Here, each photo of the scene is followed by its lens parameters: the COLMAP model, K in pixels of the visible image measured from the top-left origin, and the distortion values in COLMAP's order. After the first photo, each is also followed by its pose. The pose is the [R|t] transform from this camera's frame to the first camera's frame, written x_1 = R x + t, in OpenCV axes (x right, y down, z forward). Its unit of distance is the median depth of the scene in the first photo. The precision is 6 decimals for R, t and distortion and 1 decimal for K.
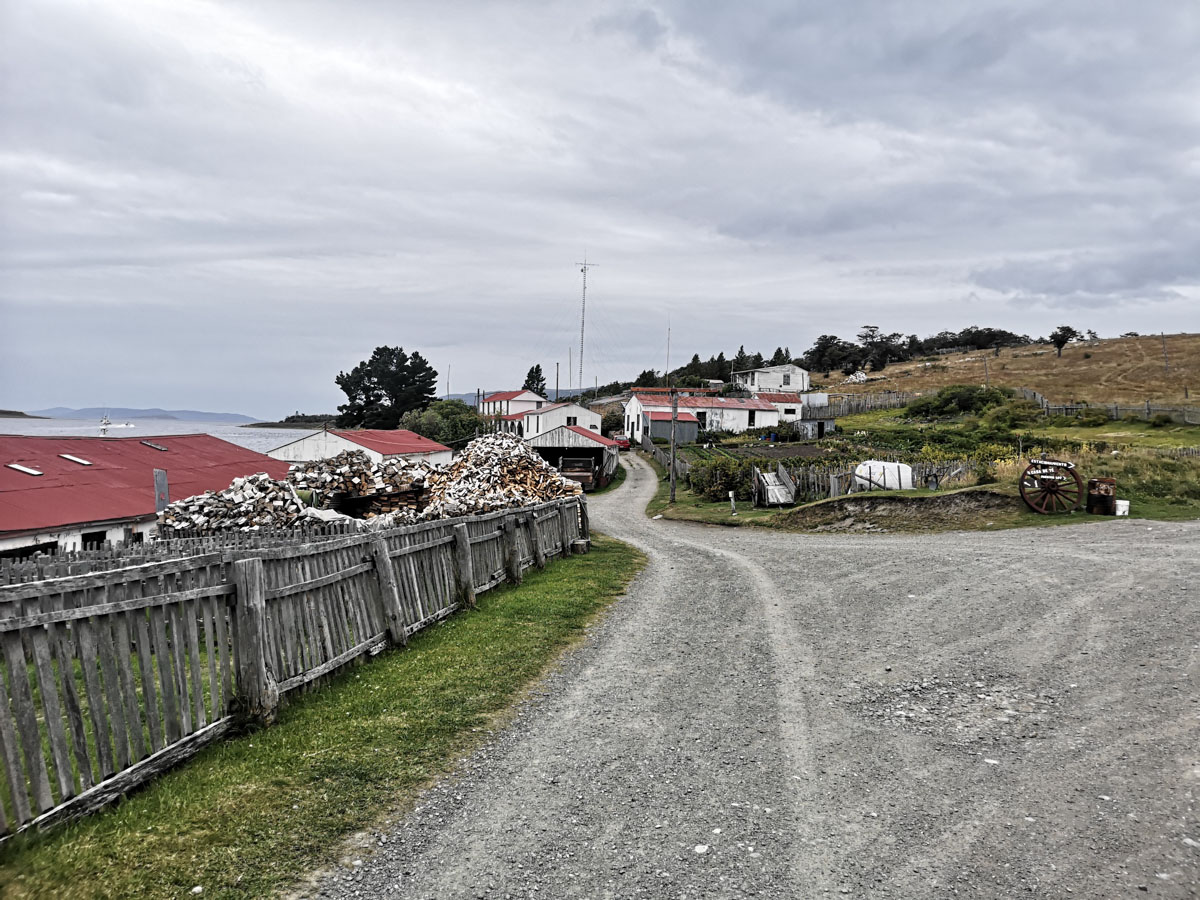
lens RADIAL K [[896.1, 0, 601.1], [0, 896.1, 449.9], [0, 0, 1]] dist [0.036482, -0.002641]
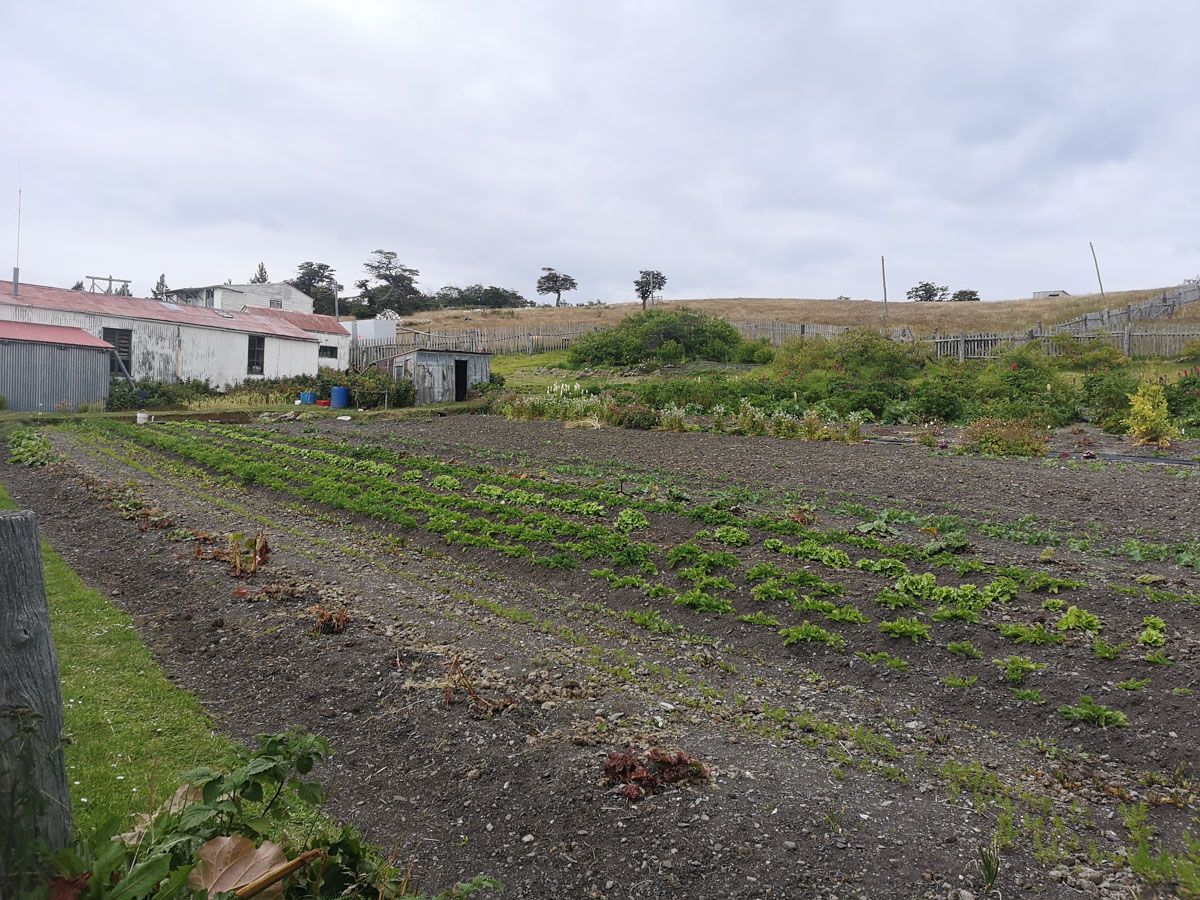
lens RADIAL K [[896.1, 0, 600.3], [0, 896.1, 449.1], [0, 0, 1]] dist [0.036482, -0.002641]
pose [[0.805306, -0.012147, 0.592735, 0.050205], [0.007761, 0.999920, 0.009947, 0.004965], [-0.592808, -0.003410, 0.805336, 0.578527]]
